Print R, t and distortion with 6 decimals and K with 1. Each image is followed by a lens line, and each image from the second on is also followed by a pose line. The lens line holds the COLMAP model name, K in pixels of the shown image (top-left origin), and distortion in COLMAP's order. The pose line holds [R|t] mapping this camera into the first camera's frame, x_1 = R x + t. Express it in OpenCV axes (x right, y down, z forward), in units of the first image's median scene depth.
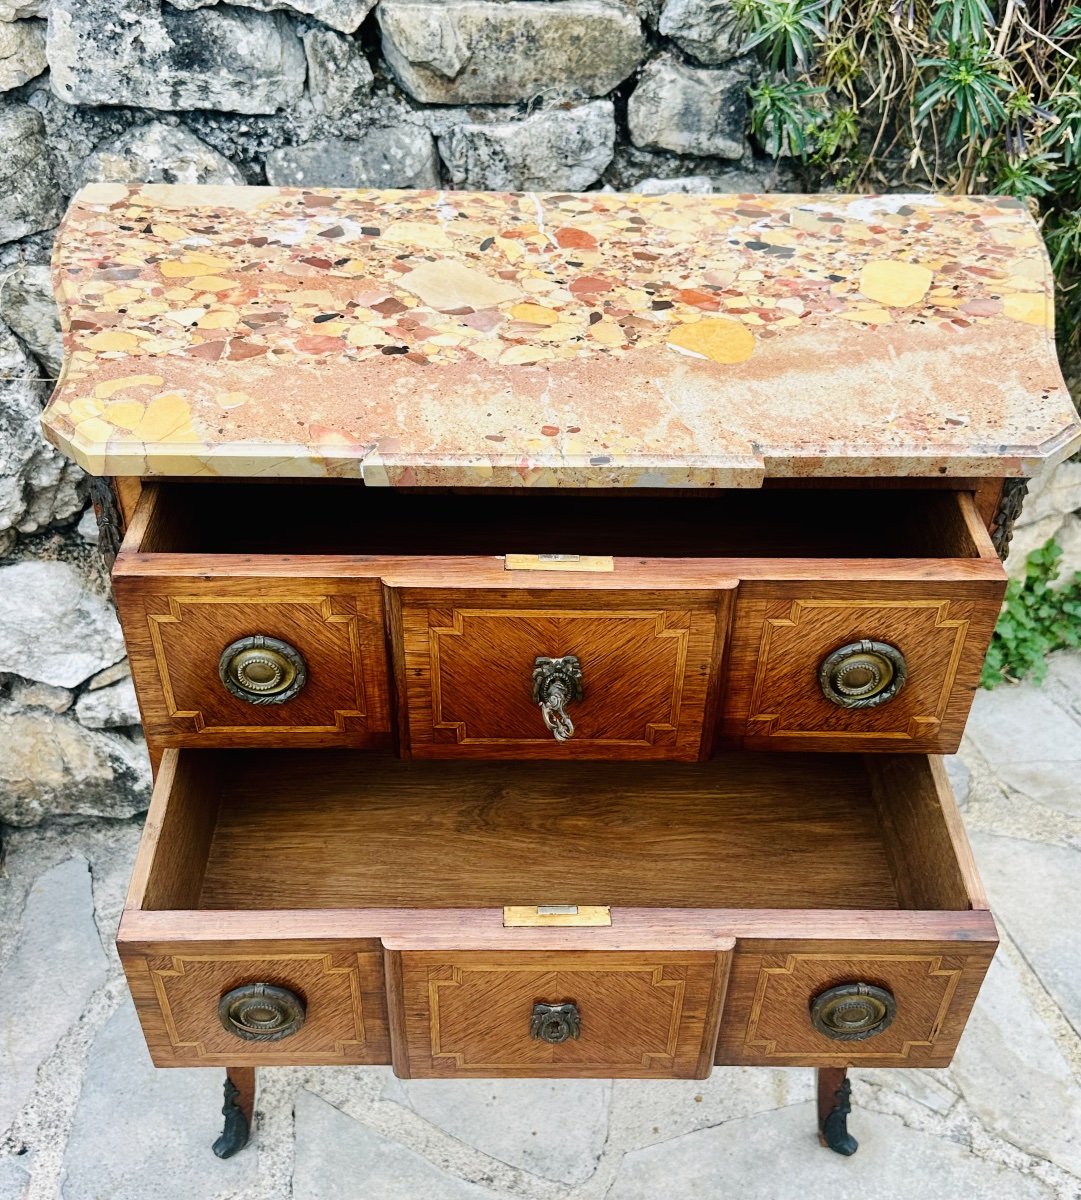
lens RADIAL K [[1367.6, 0, 540.5], [0, 1367.6, 600.0], [0, 0, 1]] dist [0.149118, -0.267662]
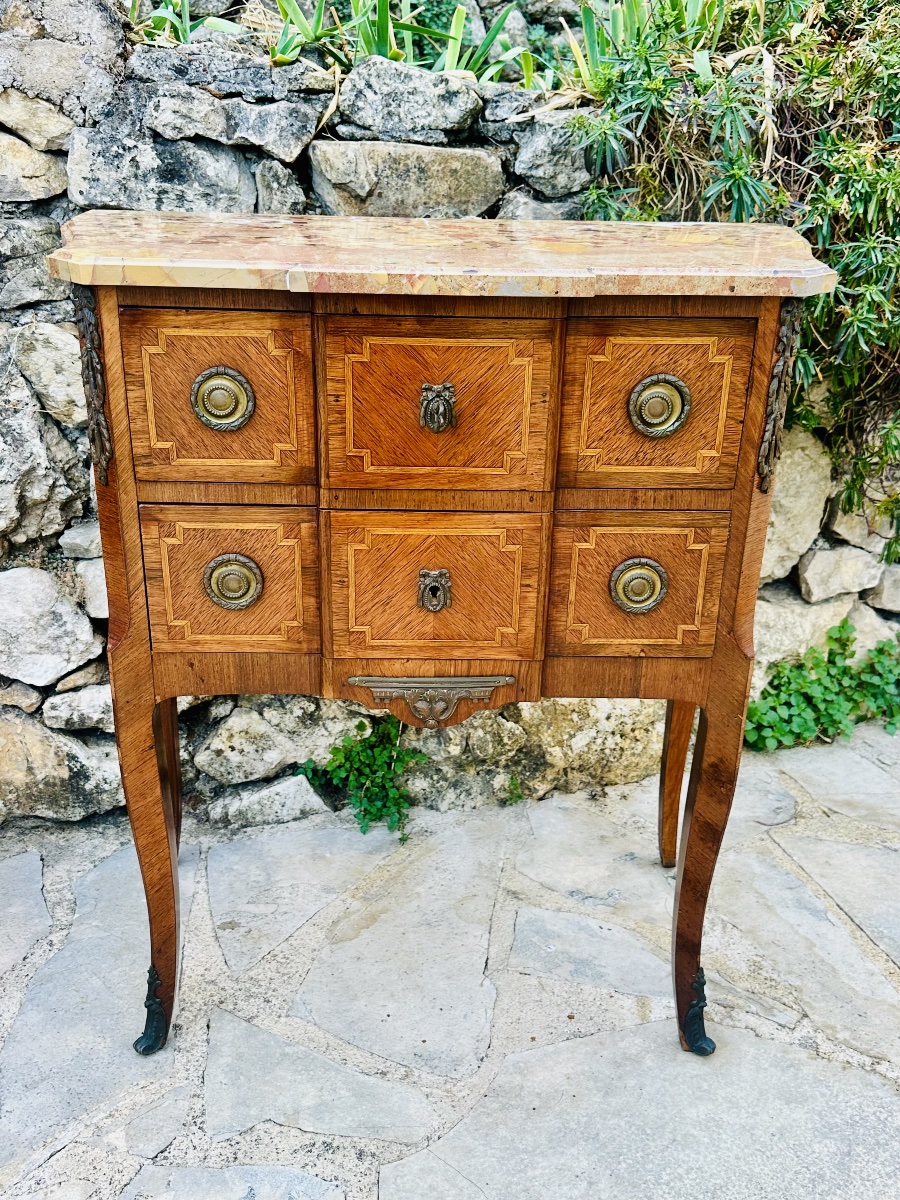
lens RADIAL K [[1138.8, 0, 440.3], [0, 1138.8, 611.7], [0, 0, 1]] dist [0.114369, -0.173535]
pose [[0.999988, -0.002814, 0.003959, 0.005879], [0.003767, 0.963857, -0.266393, 0.309646], [-0.003066, 0.266405, 0.963856, 0.018470]]
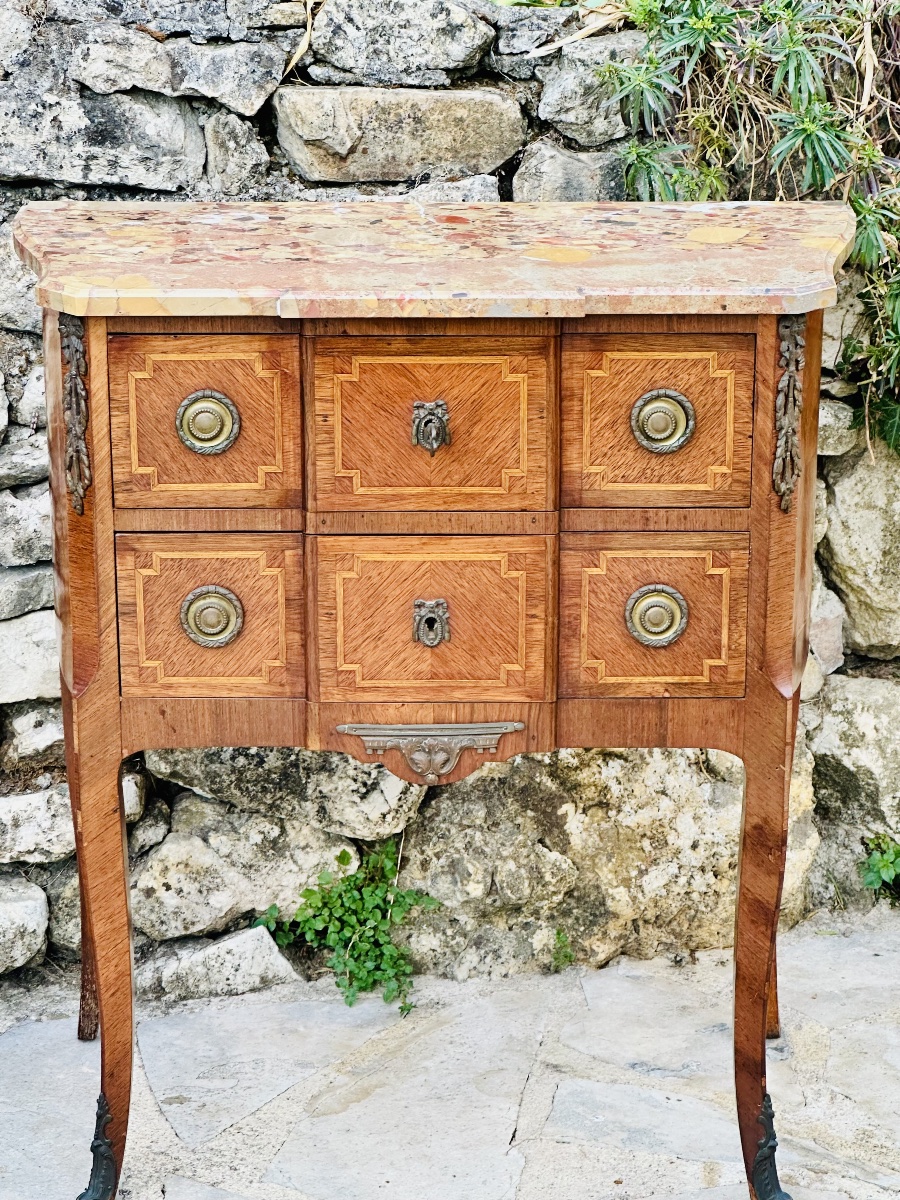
lens RADIAL K [[2908.1, 0, 447.5], [0, 2908.1, 620.5], [0, 0, 1]] dist [-0.713527, 13.921676]
pose [[0.999721, -0.017584, -0.015783, 0.043280], [0.010845, 0.934935, -0.354654, 0.722286], [0.020993, 0.354384, 0.934864, -0.911081]]
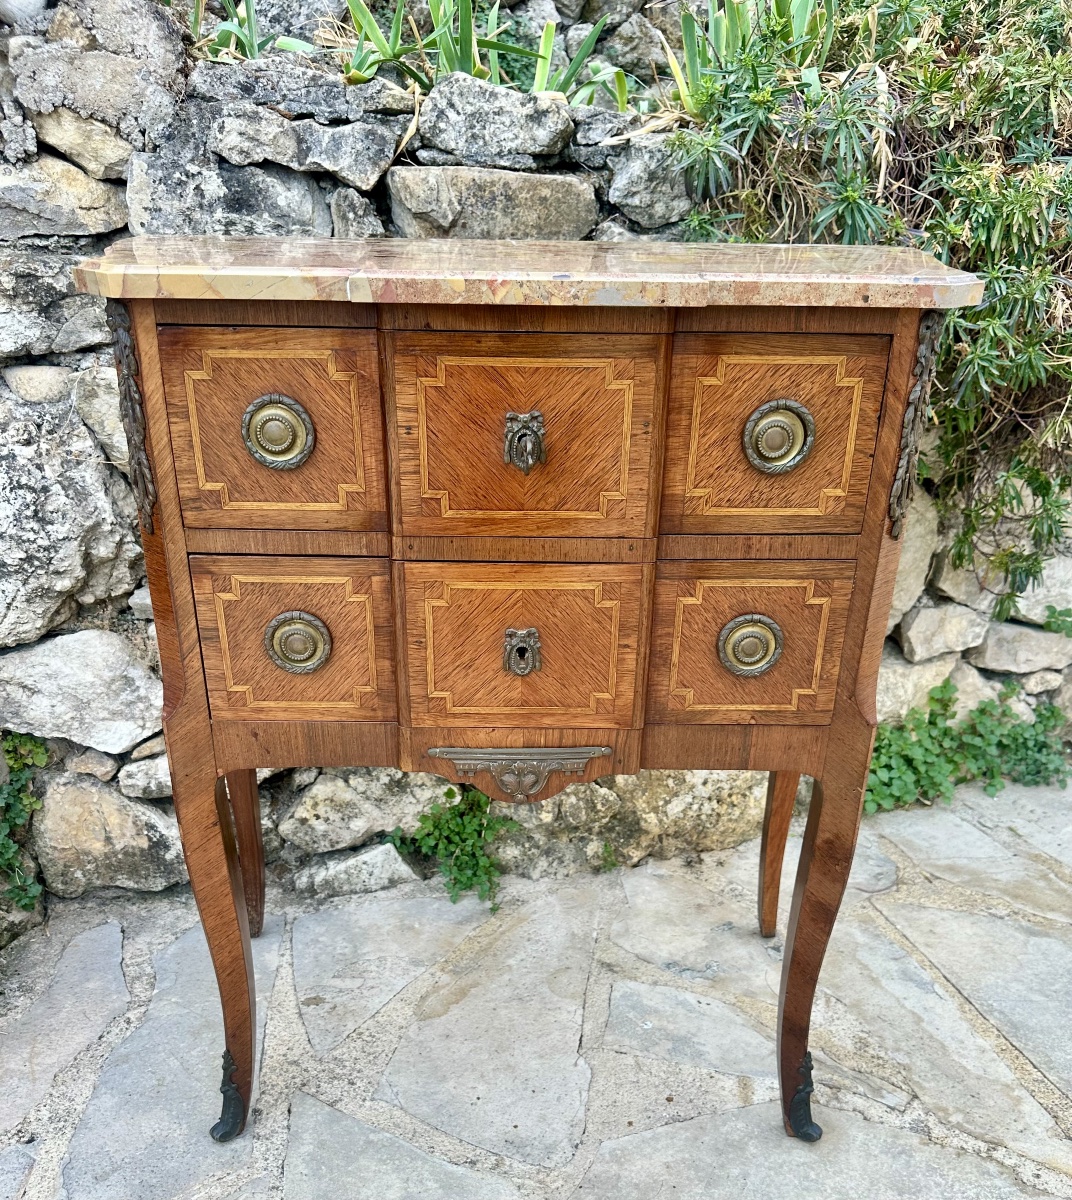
lens RADIAL K [[1063.2, 0, 527.6], [0, 1063.2, 723.1], [0, 0, 1]] dist [0.093893, -0.145693]
pose [[0.999968, -0.007506, -0.002637, 0.009489], [0.006736, 0.975194, -0.221250, 0.275292], [0.004233, 0.221225, 0.975214, 0.138747]]
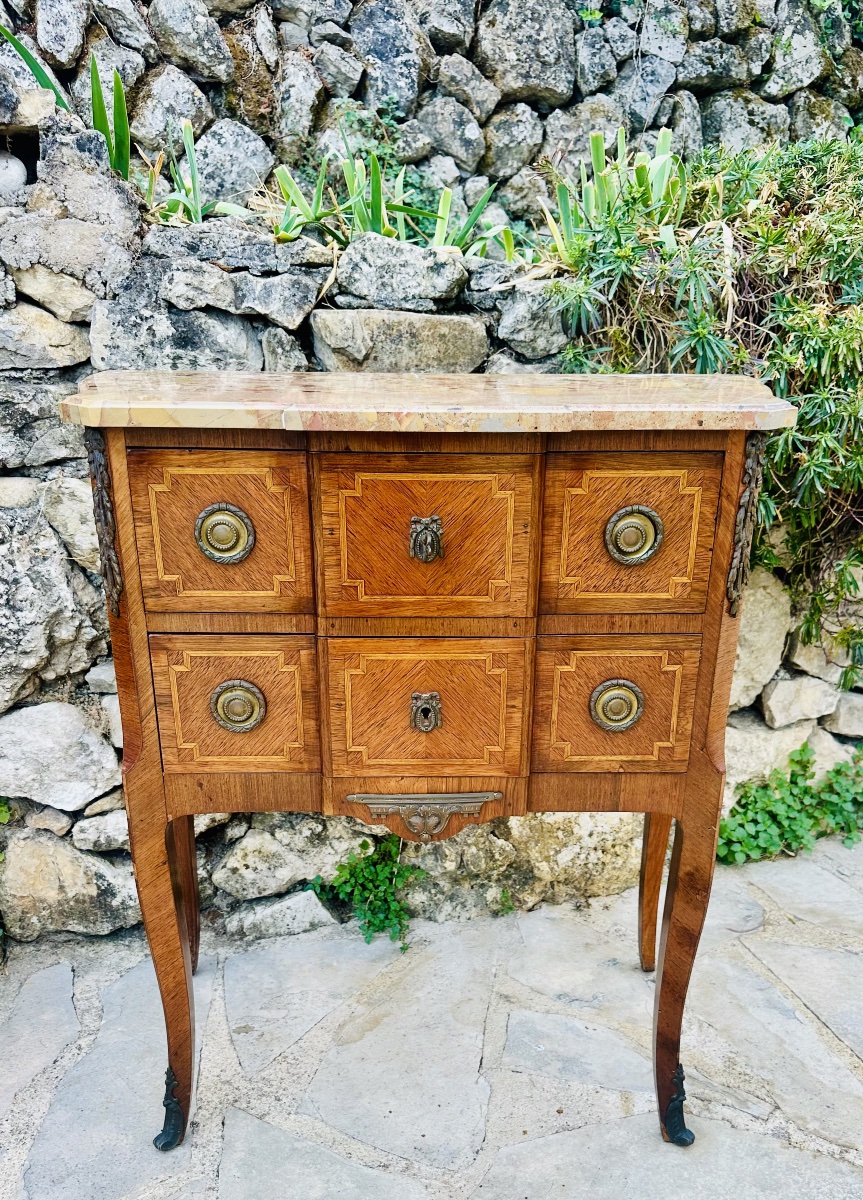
lens RADIAL K [[1002.7, 0, 436.8], [0, 1002.7, 734.6], [0, 0, 1]] dist [0.118409, -0.205340]
pose [[0.999892, -0.014651, -0.000996, 0.013308], [0.013775, 0.959301, -0.282048, 0.311053], [0.005088, 0.282004, 0.959400, 0.065281]]
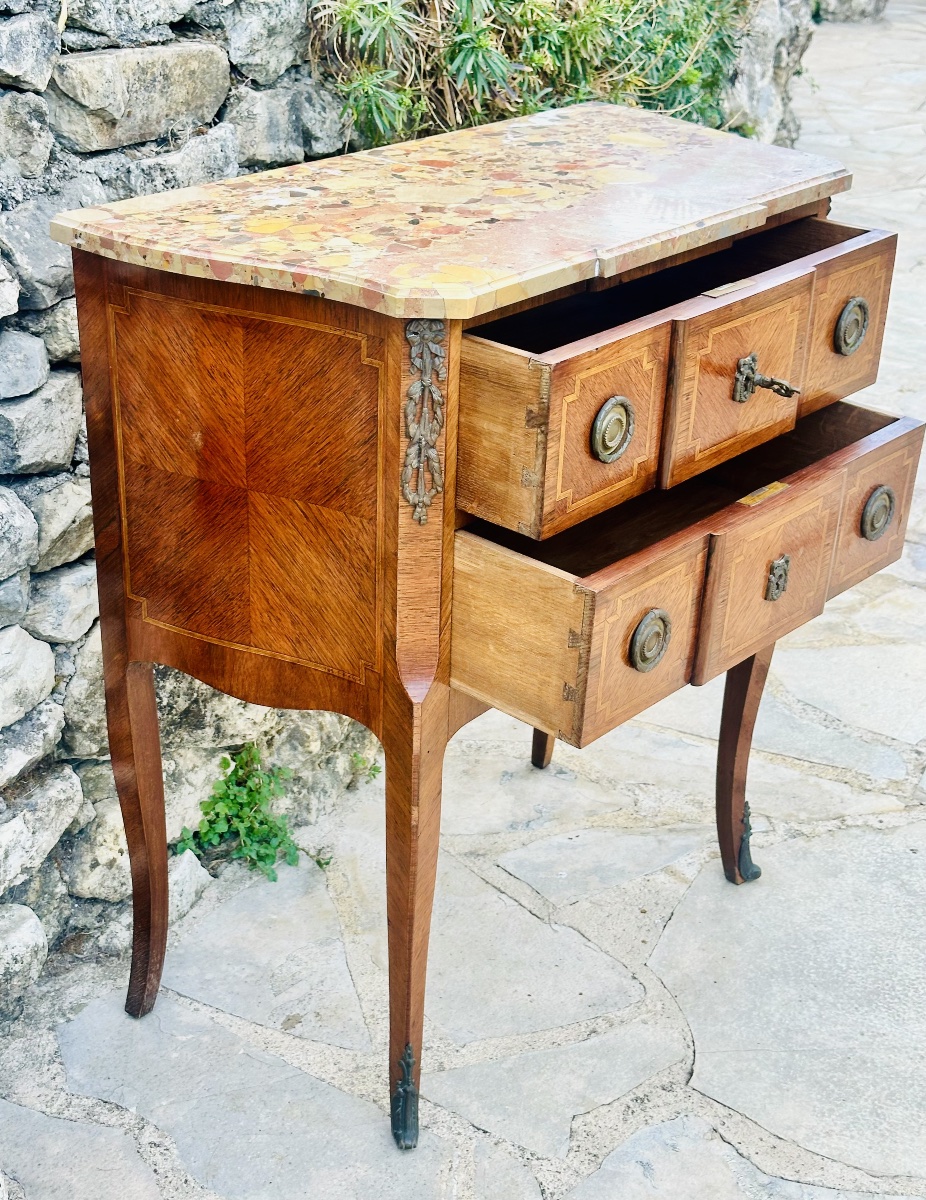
lens RADIAL K [[1757.8, 0, 424.3], [0, 1757.8, 640.3], [0, 0, 1]] dist [0.150112, -0.137135]
pose [[0.676904, -0.343481, 0.651016, -0.919769], [0.461784, 0.886908, -0.012207, 0.104908], [-0.573199, 0.308892, 0.758966, -0.060032]]
